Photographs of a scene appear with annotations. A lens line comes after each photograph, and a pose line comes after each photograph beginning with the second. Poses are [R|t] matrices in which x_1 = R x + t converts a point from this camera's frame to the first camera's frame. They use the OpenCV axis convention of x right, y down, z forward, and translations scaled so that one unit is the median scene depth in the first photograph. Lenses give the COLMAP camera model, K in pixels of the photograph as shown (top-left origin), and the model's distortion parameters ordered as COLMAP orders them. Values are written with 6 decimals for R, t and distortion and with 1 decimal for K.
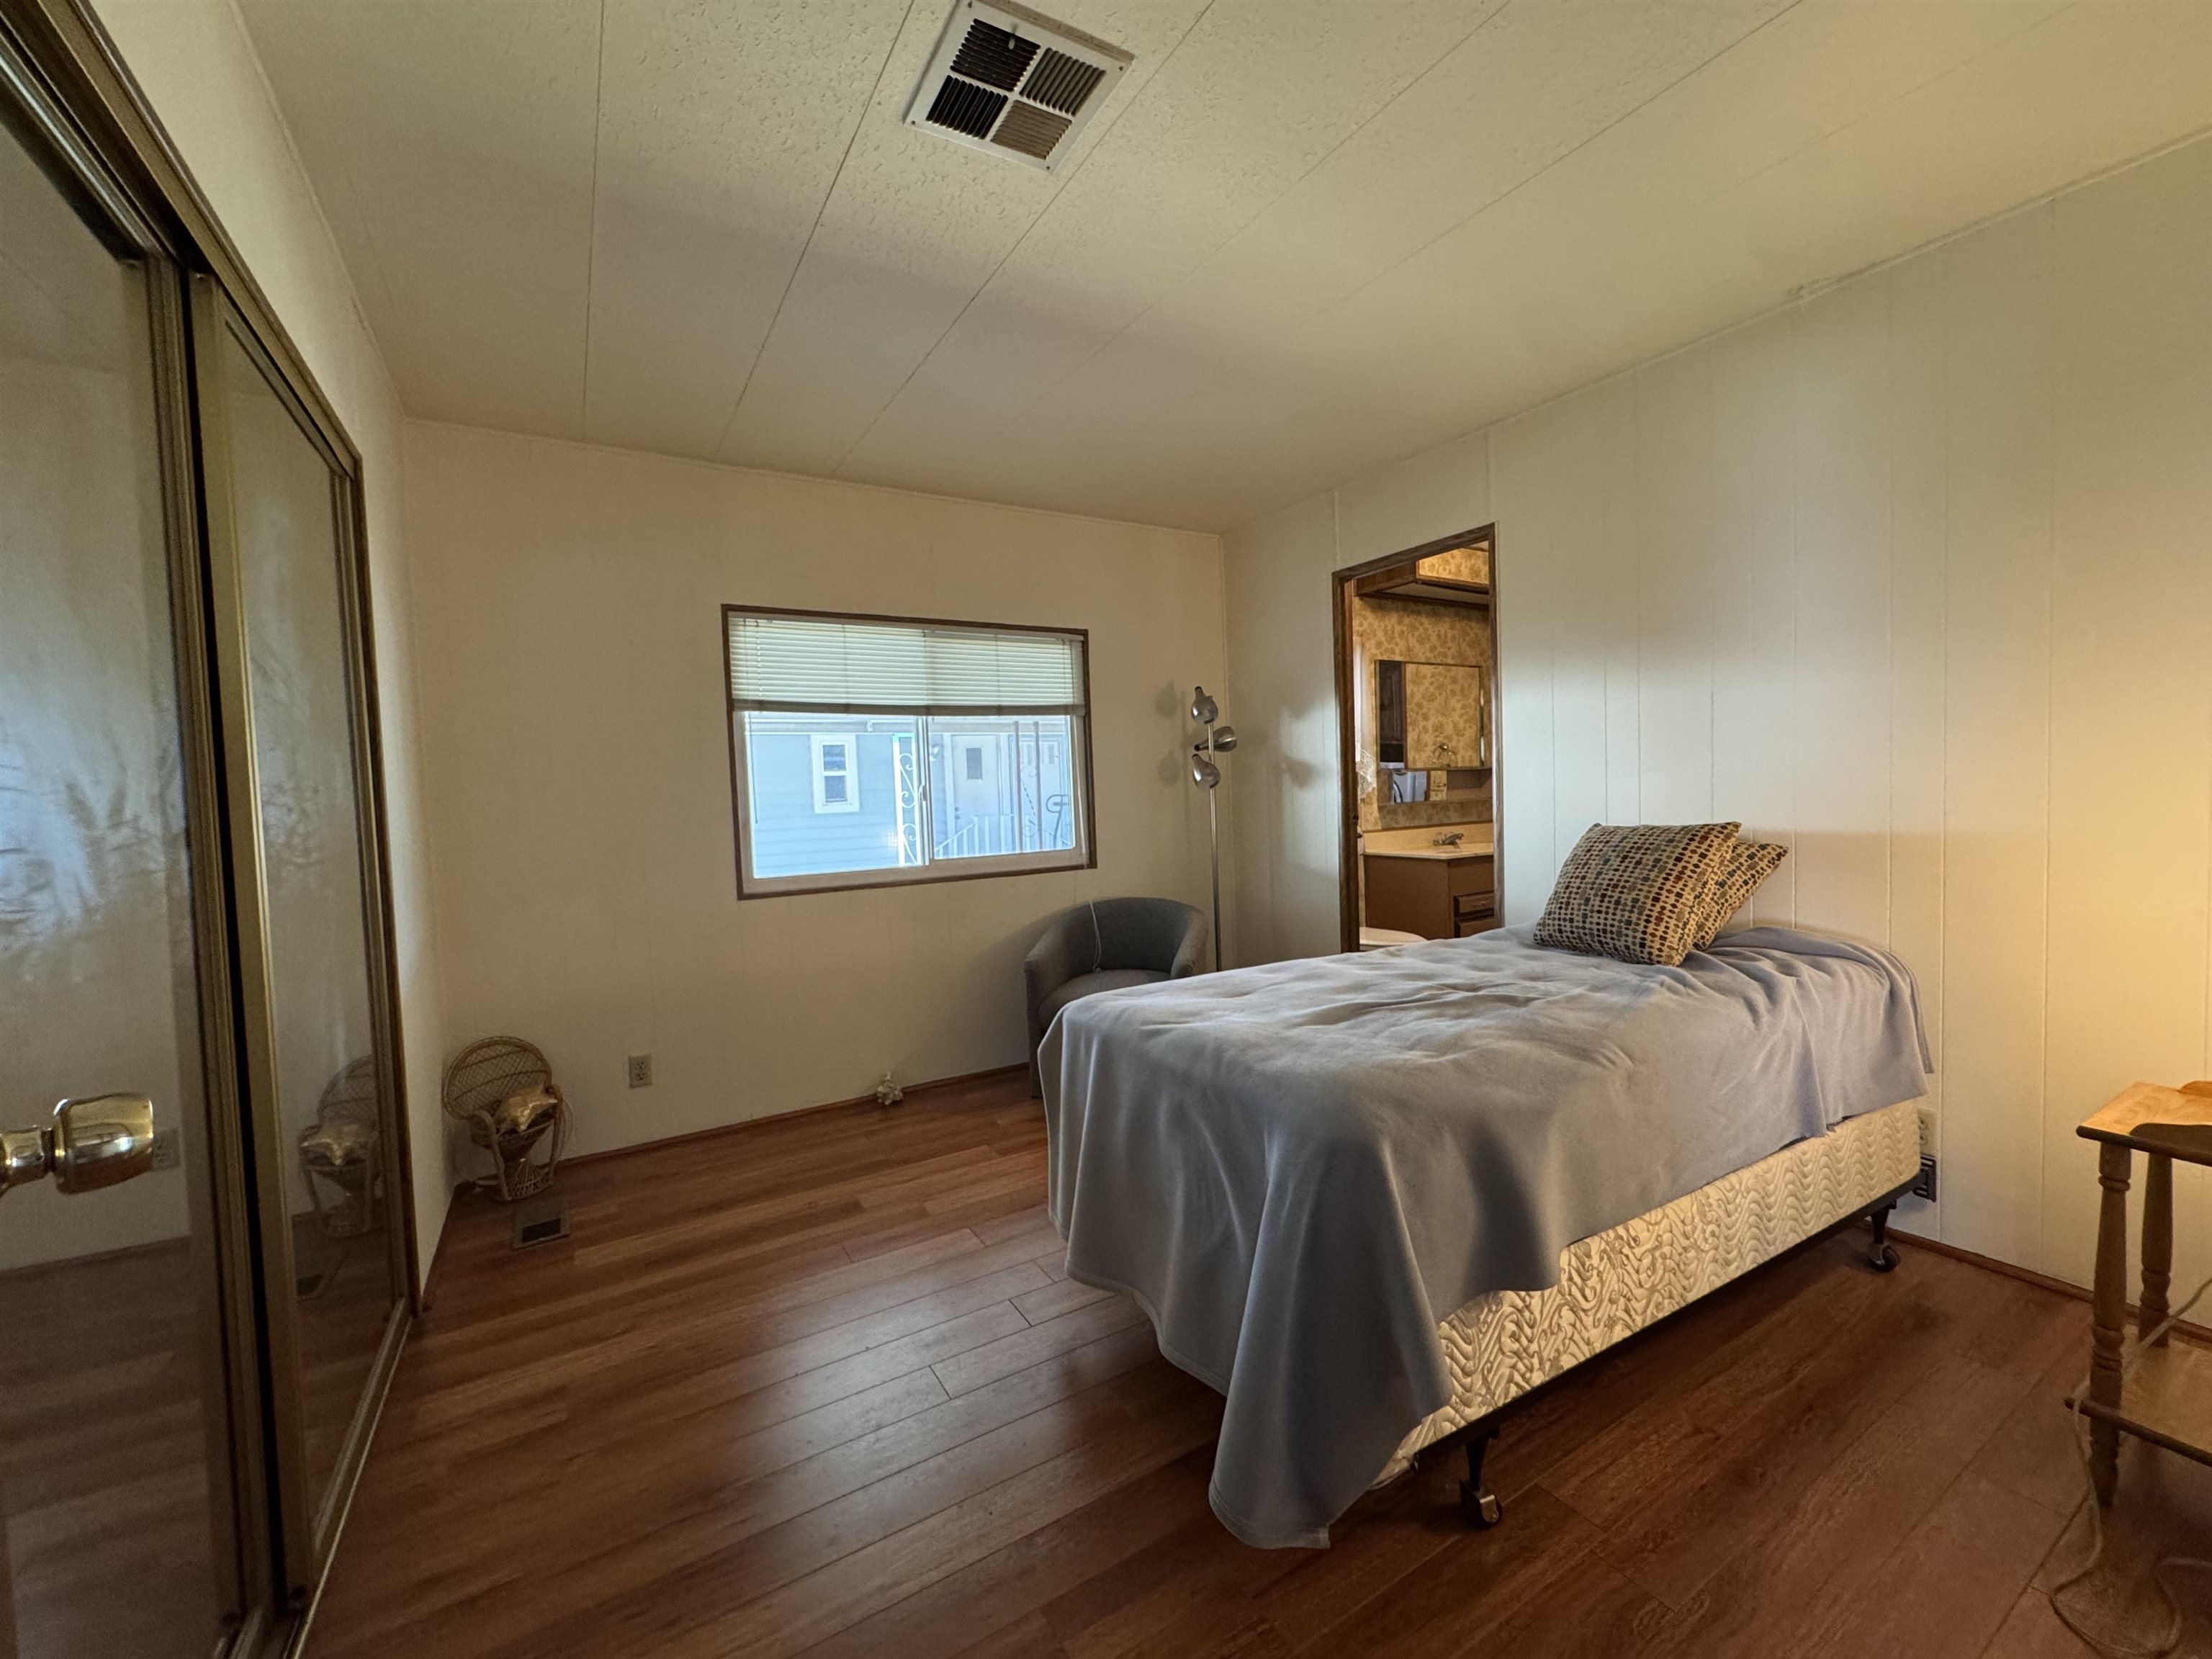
lens RADIAL K [[886.2, 0, 1105.2], [0, 886.2, 820.6], [0, 0, 1]] dist [-0.000816, 0.000486]
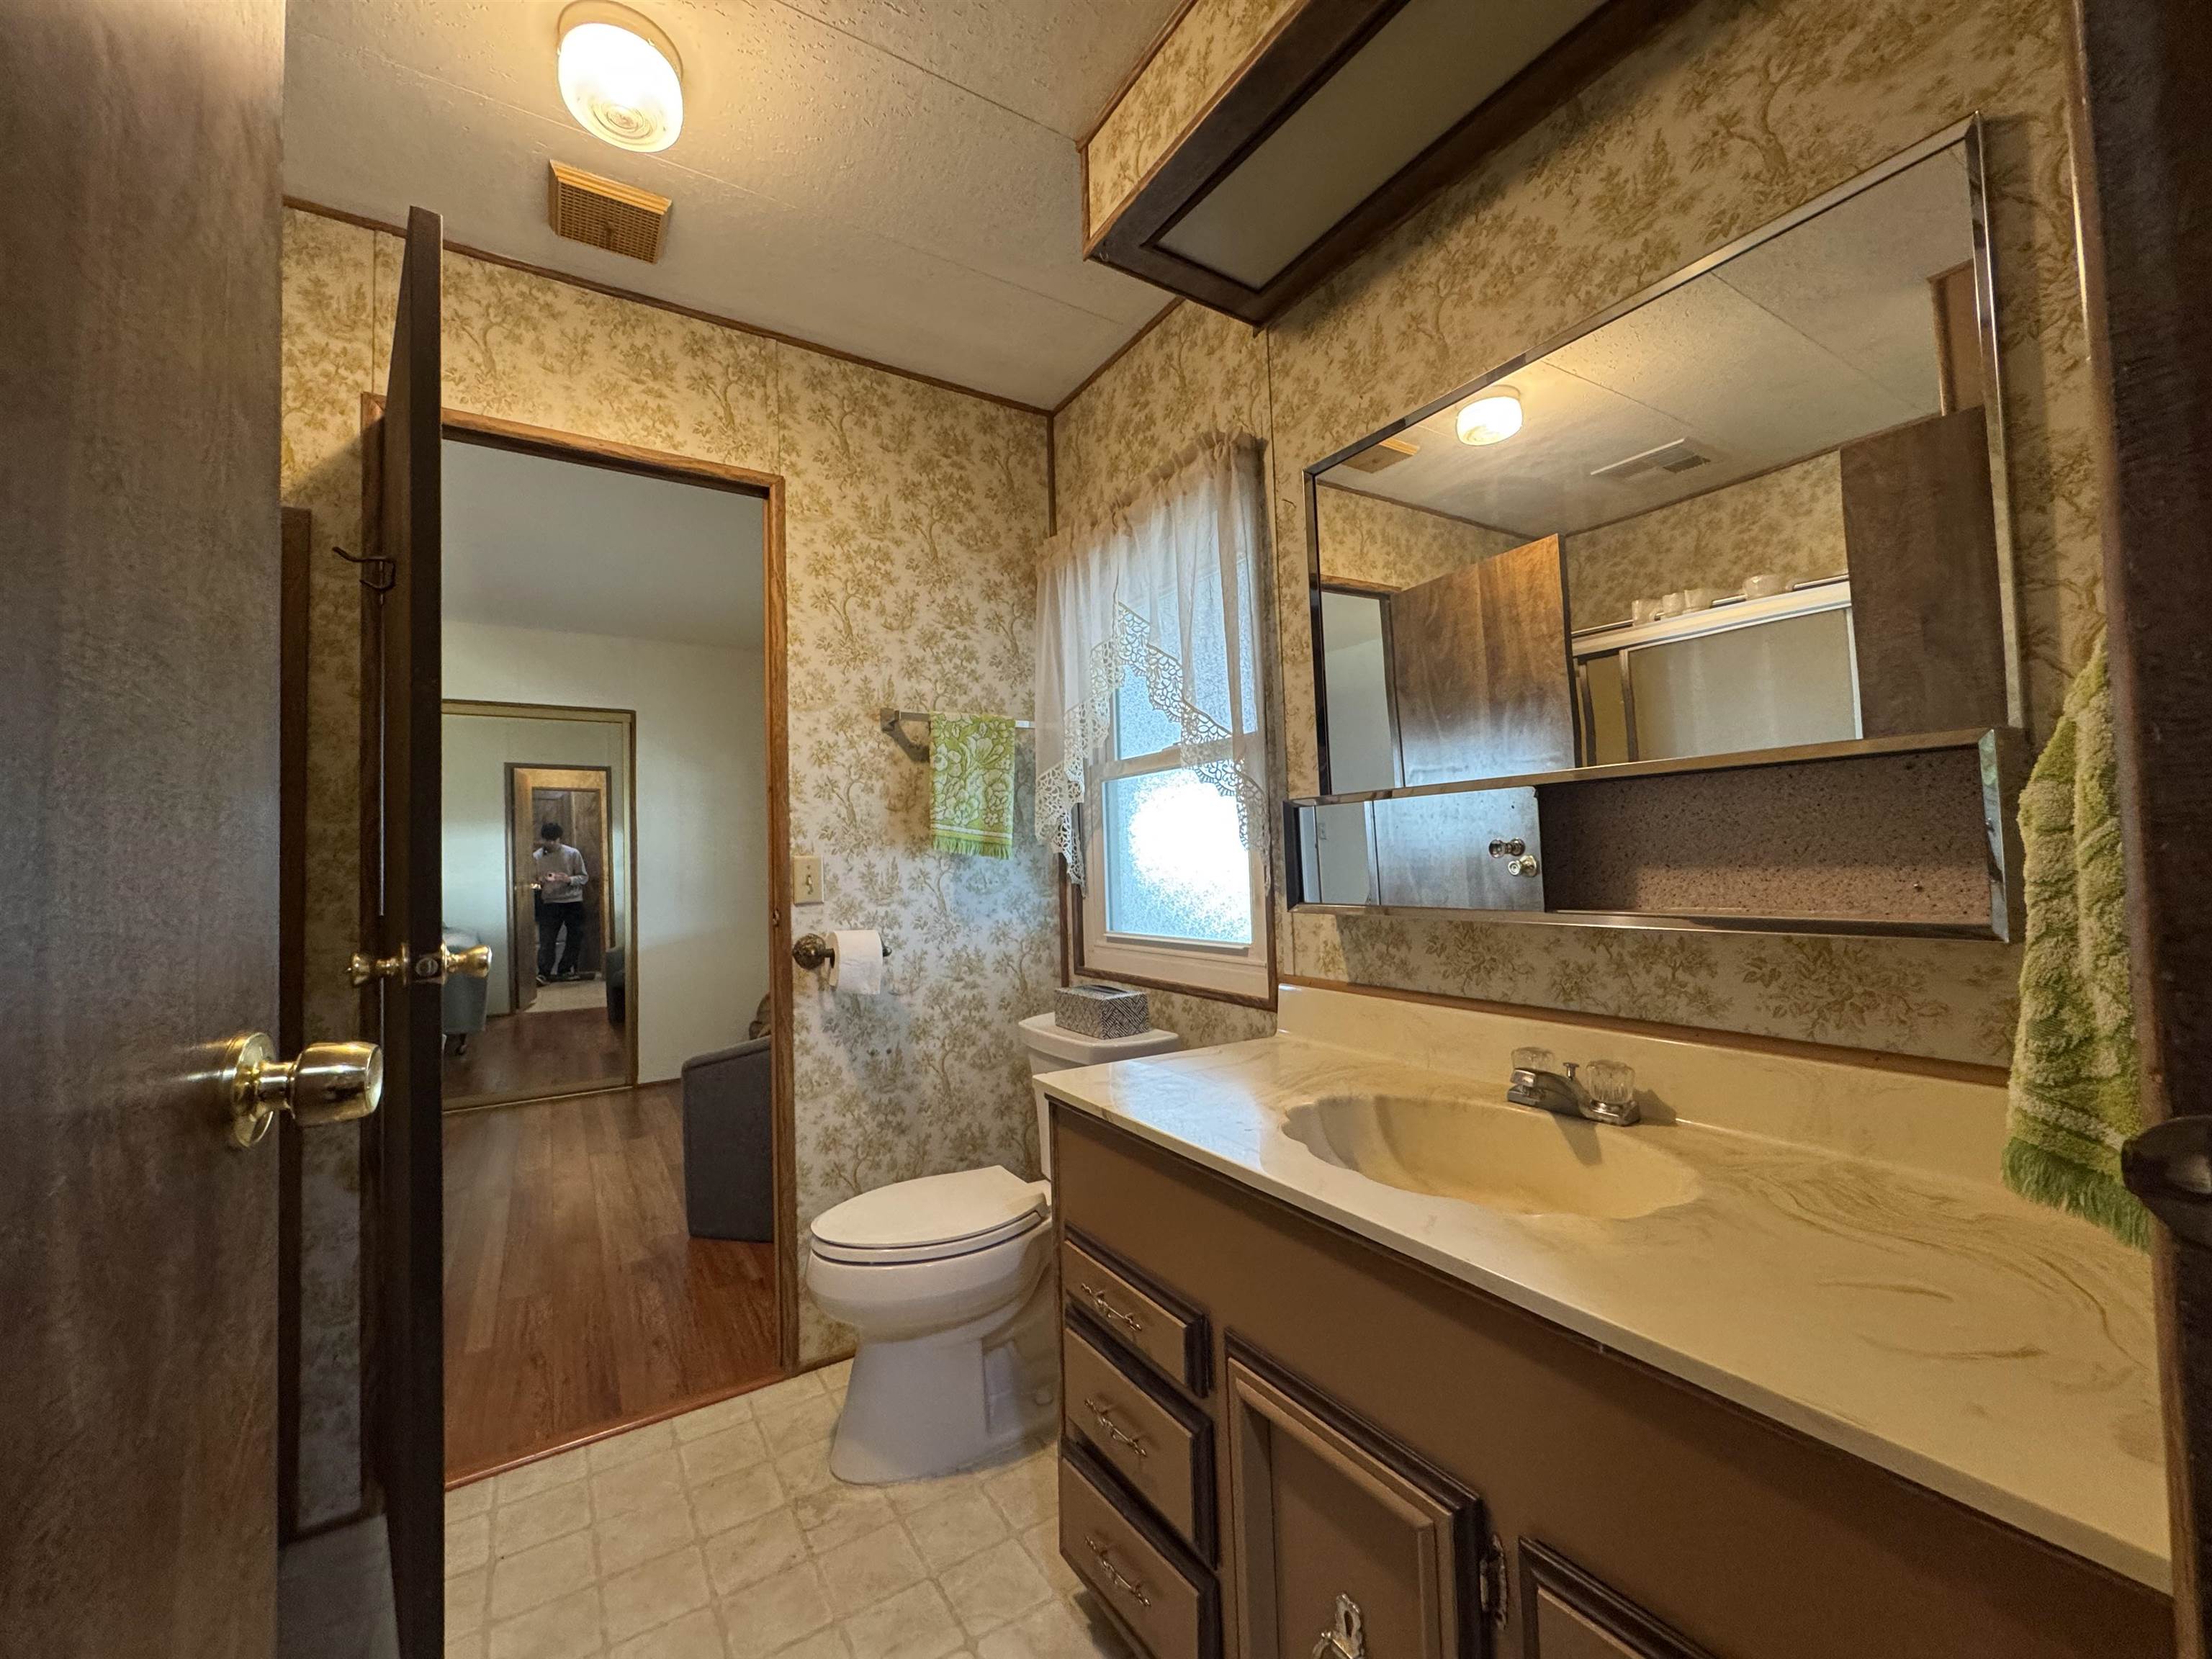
lens RADIAL K [[886.2, 0, 1103.9], [0, 886.2, 828.0], [0, 0, 1]] dist [-0.000816, 0.000486]
pose [[0.025068, -0.005321, -0.999672, 0.621490], [-0.022348, 0.999733, -0.005882, -0.041811], [0.999436, 0.022488, 0.024942, 0.893141]]
